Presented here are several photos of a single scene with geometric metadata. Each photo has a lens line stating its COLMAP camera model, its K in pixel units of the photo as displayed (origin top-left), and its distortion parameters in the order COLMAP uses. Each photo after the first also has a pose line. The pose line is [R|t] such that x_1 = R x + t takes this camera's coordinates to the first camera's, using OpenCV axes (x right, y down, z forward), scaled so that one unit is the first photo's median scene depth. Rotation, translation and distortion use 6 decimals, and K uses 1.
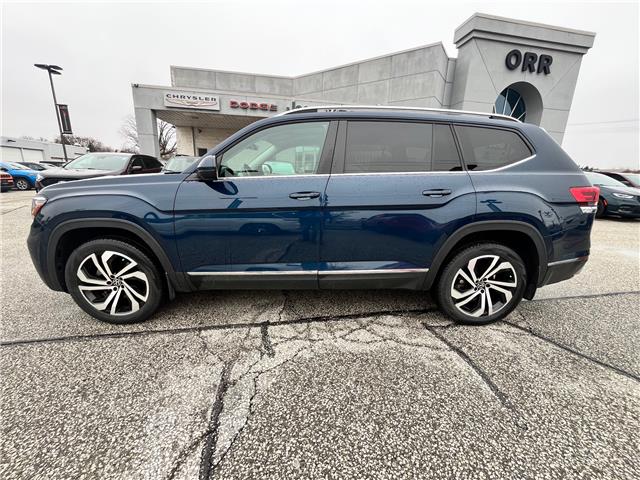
lens RADIAL K [[260.4, 0, 320.0], [0, 260.4, 240.0], [0, 0, 1]] dist [-0.000122, -0.000028]
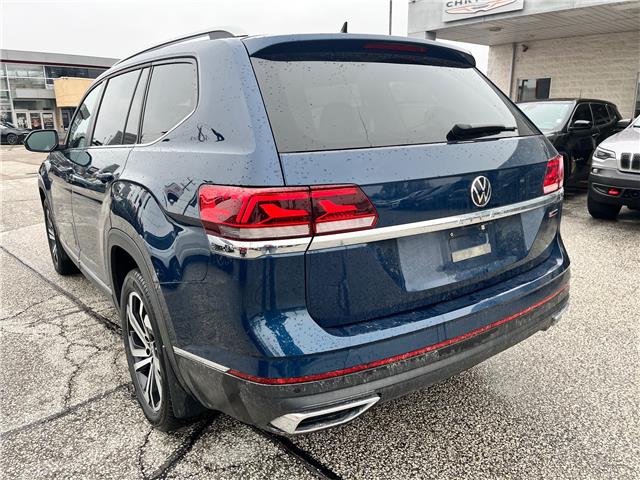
lens RADIAL K [[494.1, 0, 320.0], [0, 494.1, 240.0], [0, 0, 1]] dist [0.049217, -0.061343]
pose [[0.541625, 0.162300, -0.824804, 1.647003], [-0.176603, 0.981257, 0.077115, -0.192237], [0.821860, 0.103896, 0.560136, 0.688317]]
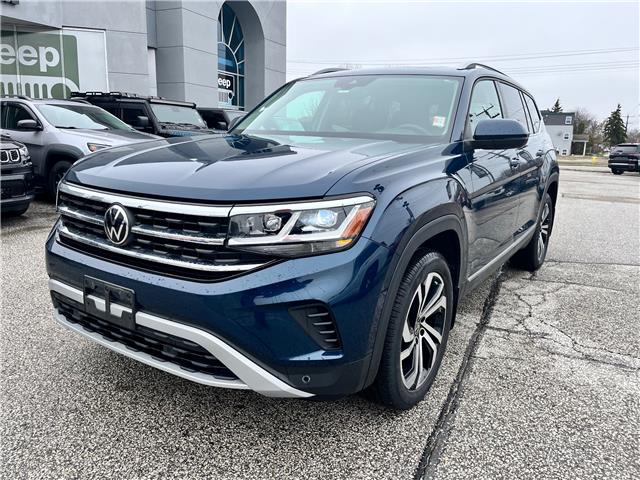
lens RADIAL K [[494.1, 0, 320.0], [0, 494.1, 240.0], [0, 0, 1]] dist [0.049217, -0.061343]
pose [[0.577520, -0.187824, 0.794476, -1.684133], [0.202580, 0.975707, 0.083409, -0.162499], [-0.790842, 0.112775, 0.601540, 0.458721]]
